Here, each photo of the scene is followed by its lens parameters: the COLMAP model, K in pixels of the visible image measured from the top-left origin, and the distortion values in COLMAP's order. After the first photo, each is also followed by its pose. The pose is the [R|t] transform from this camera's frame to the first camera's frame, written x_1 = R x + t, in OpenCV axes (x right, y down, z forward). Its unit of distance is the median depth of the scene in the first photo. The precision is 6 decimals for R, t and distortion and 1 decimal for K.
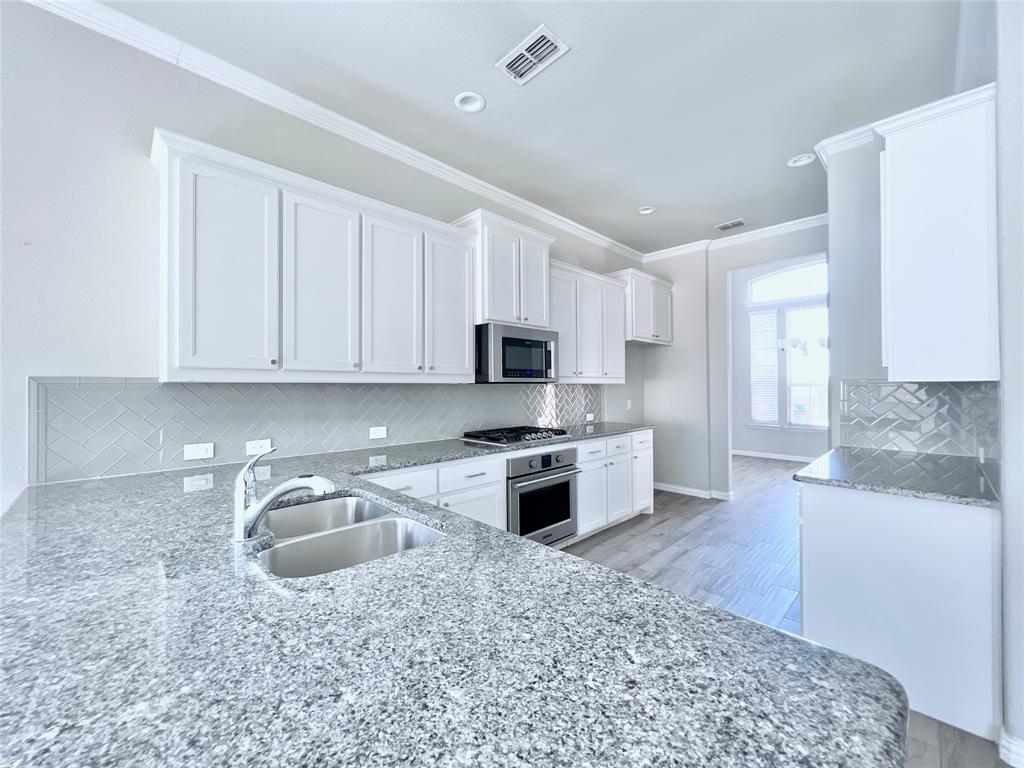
lens RADIAL K [[410.6, 0, 509.3], [0, 410.6, 382.8], [0, 0, 1]] dist [-0.001137, 0.000197]
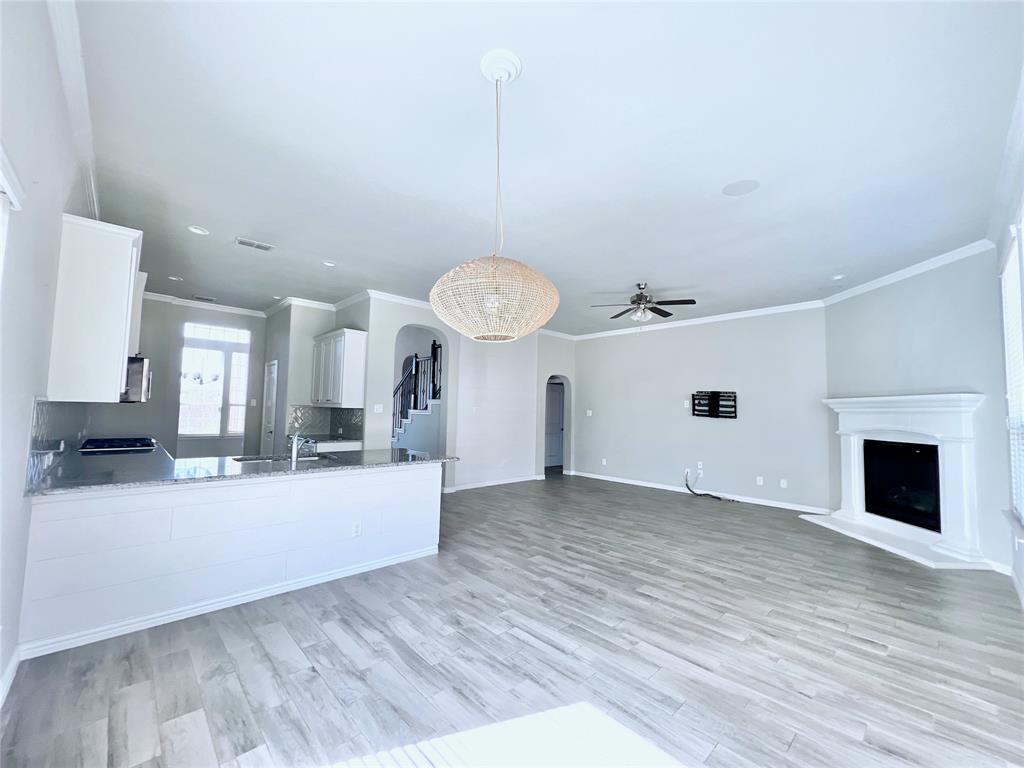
lens RADIAL K [[410.6, 0, 509.3], [0, 410.6, 382.8], [0, 0, 1]] dist [-0.001137, 0.000197]
pose [[0.013177, 0.069120, 0.997521, -1.339659], [-0.031530, 0.997141, -0.068677, -0.012250], [-0.999416, -0.030547, 0.015319, -0.214687]]
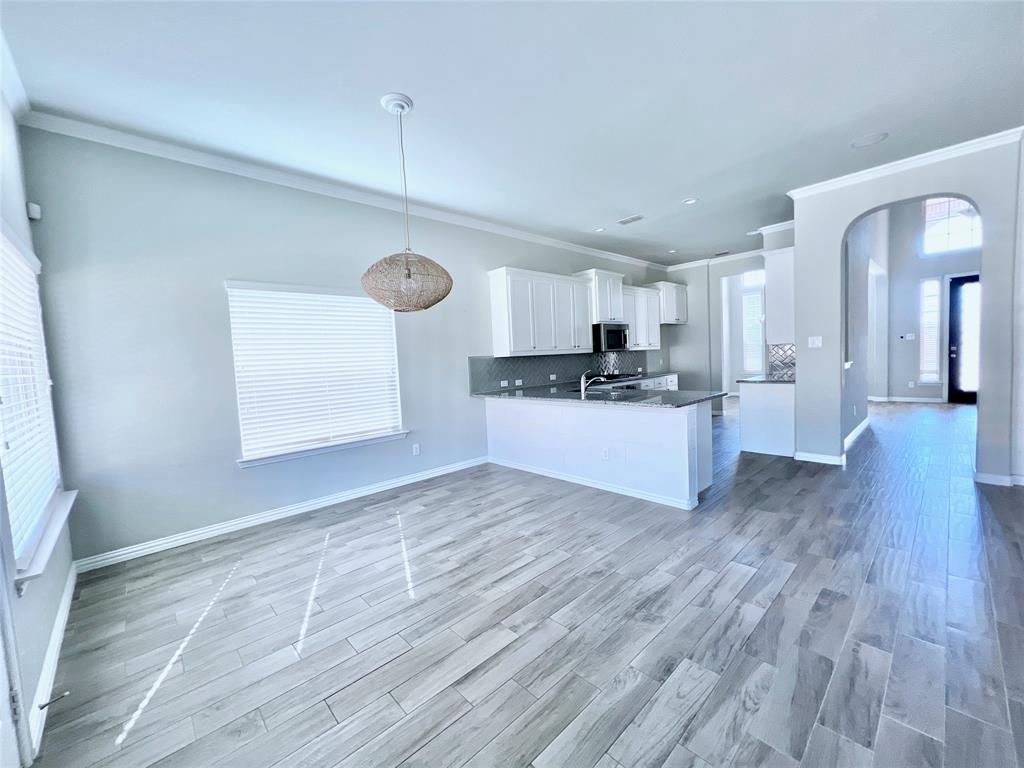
lens RADIAL K [[412.9, 0, 511.2], [0, 412.9, 387.5], [0, 0, 1]] dist [-0.000414, -0.000014]
pose [[0.998839, -0.044219, -0.019128, -0.467919], [0.045667, 0.995466, 0.083436, -0.016087], [0.015351, -0.084212, 0.996330, -1.107796]]
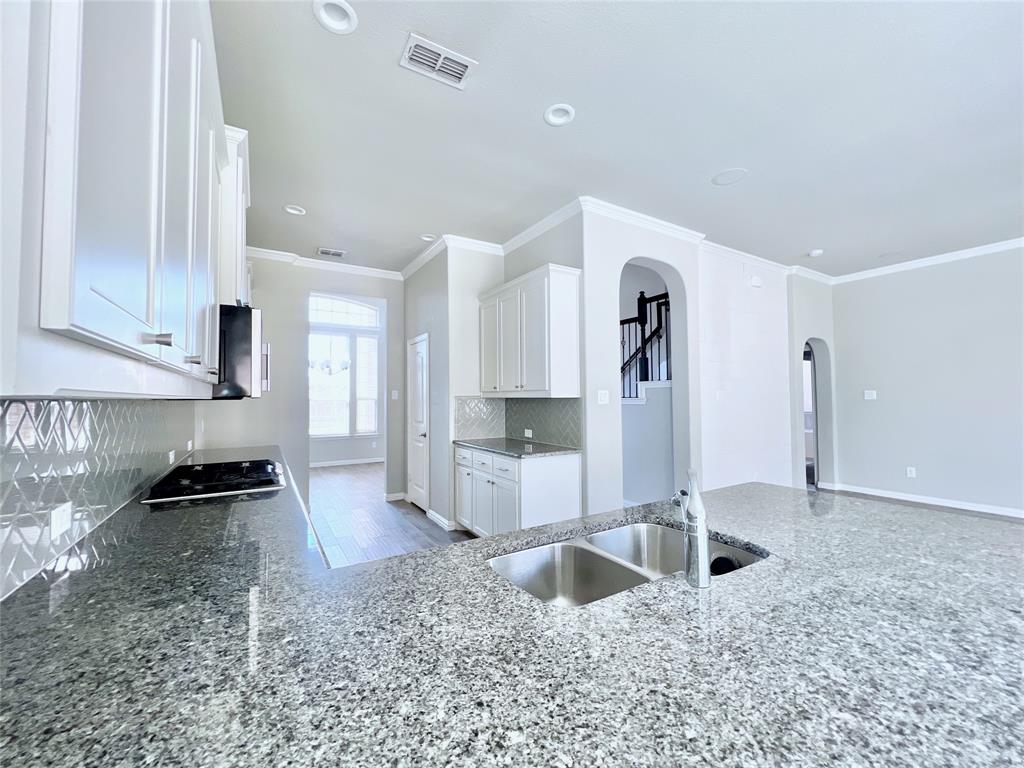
lens RADIAL K [[410.6, 0, 509.3], [0, 410.6, 382.8], [0, 0, 1]] dist [-0.001137, 0.000197]
pose [[0.223473, 0.036159, 0.974039, -0.583688], [-0.000953, 0.999319, -0.036878, -0.000882], [-0.974710, 0.007313, 0.223355, 0.441037]]
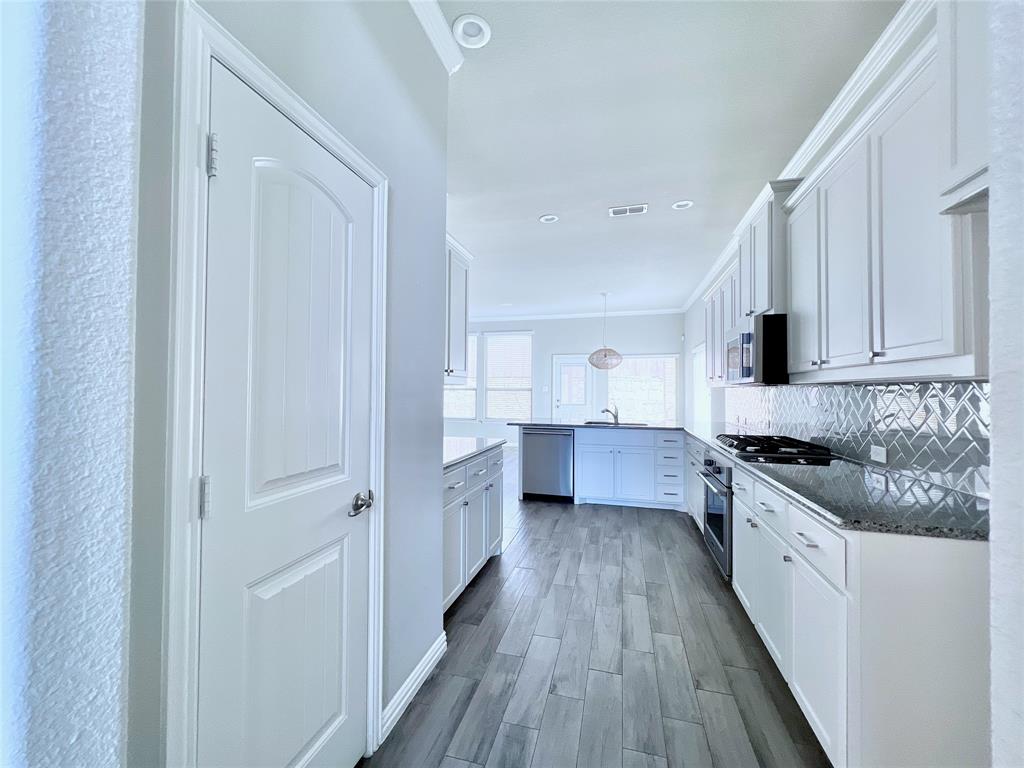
lens RADIAL K [[410.6, 0, 509.3], [0, 410.6, 382.8], [0, 0, 1]] dist [-0.001137, 0.000197]
pose [[-0.862141, -0.011255, -0.506543, 1.016184], [0.001529, 0.999691, -0.024814, 0.021411], [0.506666, -0.022167, -0.861857, 1.630999]]
